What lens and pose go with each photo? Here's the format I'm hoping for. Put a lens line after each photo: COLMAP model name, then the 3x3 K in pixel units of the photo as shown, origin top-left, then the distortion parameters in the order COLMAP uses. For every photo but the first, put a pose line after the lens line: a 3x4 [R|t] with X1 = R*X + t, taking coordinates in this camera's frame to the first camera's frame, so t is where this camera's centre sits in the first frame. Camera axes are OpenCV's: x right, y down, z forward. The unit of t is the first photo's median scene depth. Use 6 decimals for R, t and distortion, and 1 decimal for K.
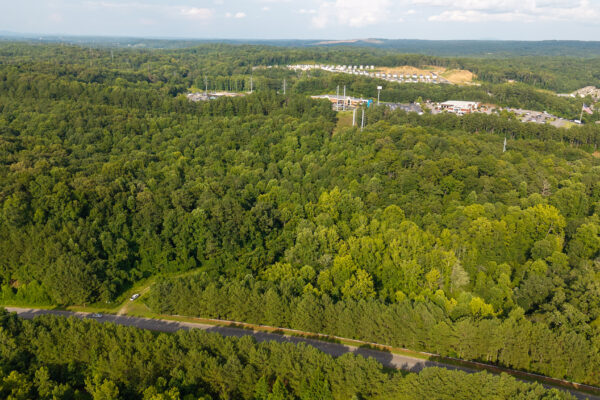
lens RADIAL K [[468.4, 0, 299.4], [0, 468.4, 202.0], [0, 0, 1]] dist [0.006045, -0.010846]
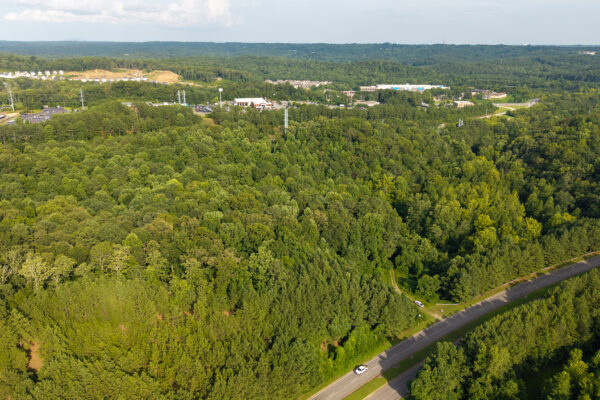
lens RADIAL K [[468.4, 0, 298.3], [0, 468.4, 198.4], [0, 0, 1]] dist [0.006045, -0.010846]
pose [[0.710902, -0.224022, 0.666658, -0.173237], [0.229934, 0.969853, 0.080712, -0.023244], [-0.664641, 0.095909, 0.740981, 0.061779]]
